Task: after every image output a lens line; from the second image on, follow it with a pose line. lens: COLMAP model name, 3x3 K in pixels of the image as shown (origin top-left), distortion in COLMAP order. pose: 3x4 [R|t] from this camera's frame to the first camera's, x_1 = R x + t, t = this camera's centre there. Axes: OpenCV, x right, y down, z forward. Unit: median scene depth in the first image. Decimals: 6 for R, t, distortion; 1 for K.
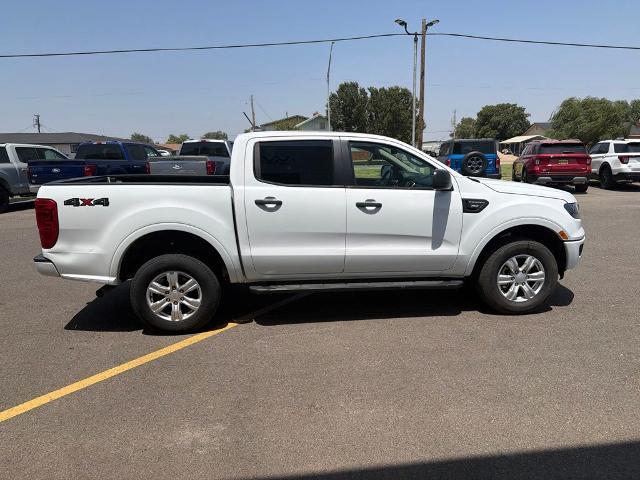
lens RADIAL K [[466.9, 0, 329.8], [0, 466.9, 242.2], [0, 0, 1]] dist [0.004652, -0.012285]
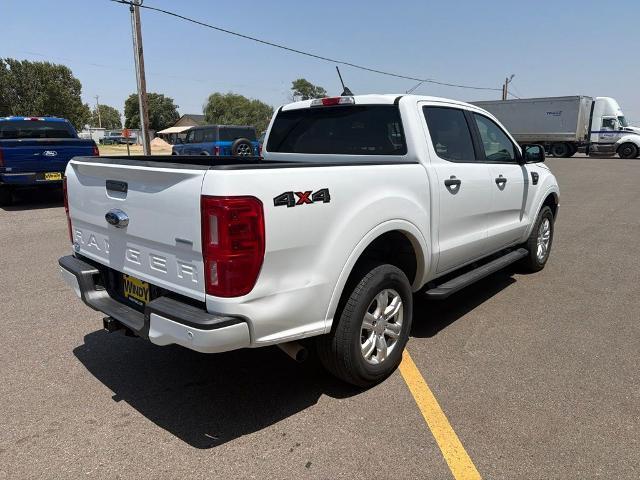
lens RADIAL K [[466.9, 0, 329.8], [0, 466.9, 242.2], [0, 0, 1]] dist [0.004652, -0.012285]
pose [[0.709179, -0.137710, 0.691448, -0.853113], [0.127125, 0.989641, 0.066713, -0.063304], [-0.693472, 0.040589, 0.719339, 0.551177]]
